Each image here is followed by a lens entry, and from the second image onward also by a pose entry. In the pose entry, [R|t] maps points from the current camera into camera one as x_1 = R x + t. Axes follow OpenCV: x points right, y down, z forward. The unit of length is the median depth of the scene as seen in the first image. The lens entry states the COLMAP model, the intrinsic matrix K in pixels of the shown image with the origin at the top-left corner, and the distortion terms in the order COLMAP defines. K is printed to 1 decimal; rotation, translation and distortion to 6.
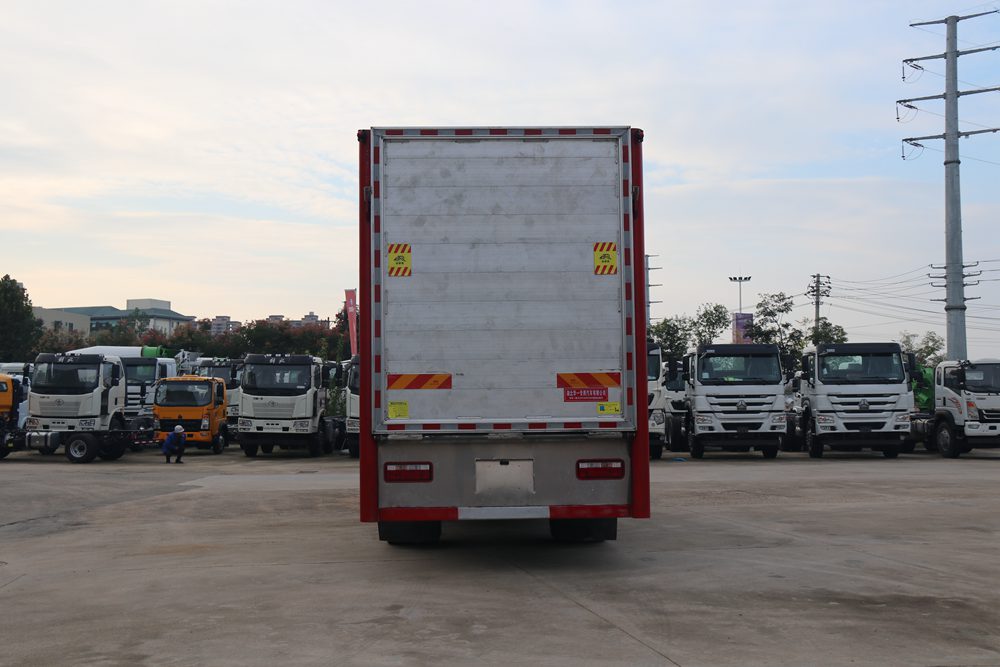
lens RADIAL K [[1134.7, 0, 500.0], [0, 1134.7, 333.5], [0, 0, 1]] dist [-0.002061, 0.316930]
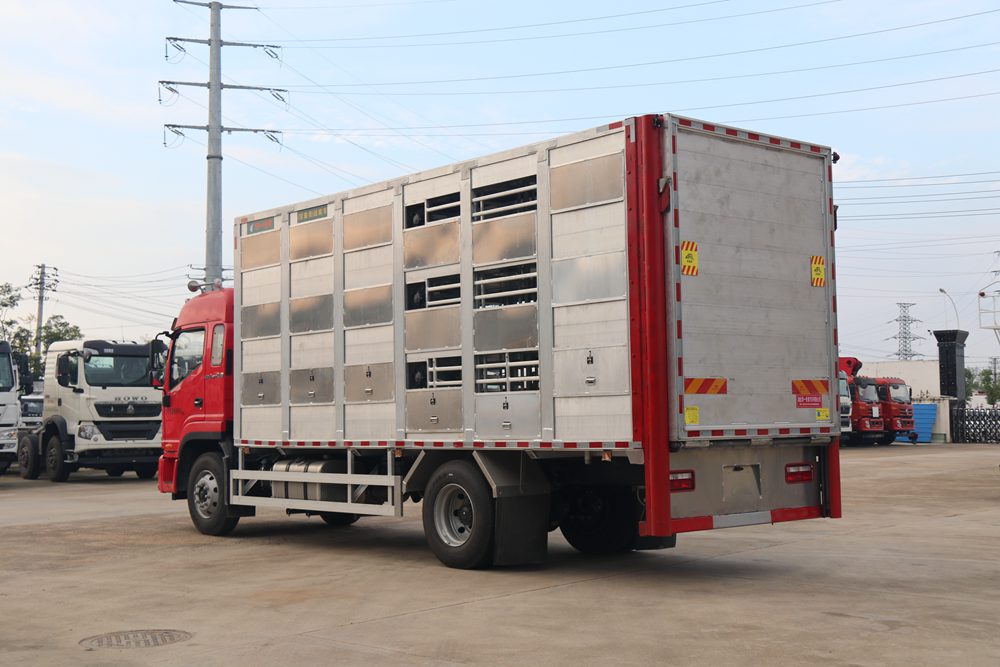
lens RADIAL K [[1295.0, 0, 500.0], [0, 1295.0, 333.5], [0, 0, 1]] dist [0.121019, 0.011395]
pose [[0.758925, 0.039958, 0.649950, -0.891702], [-0.038654, 0.999120, -0.016290, 0.021785], [-0.650029, -0.012760, 0.759802, 0.268422]]
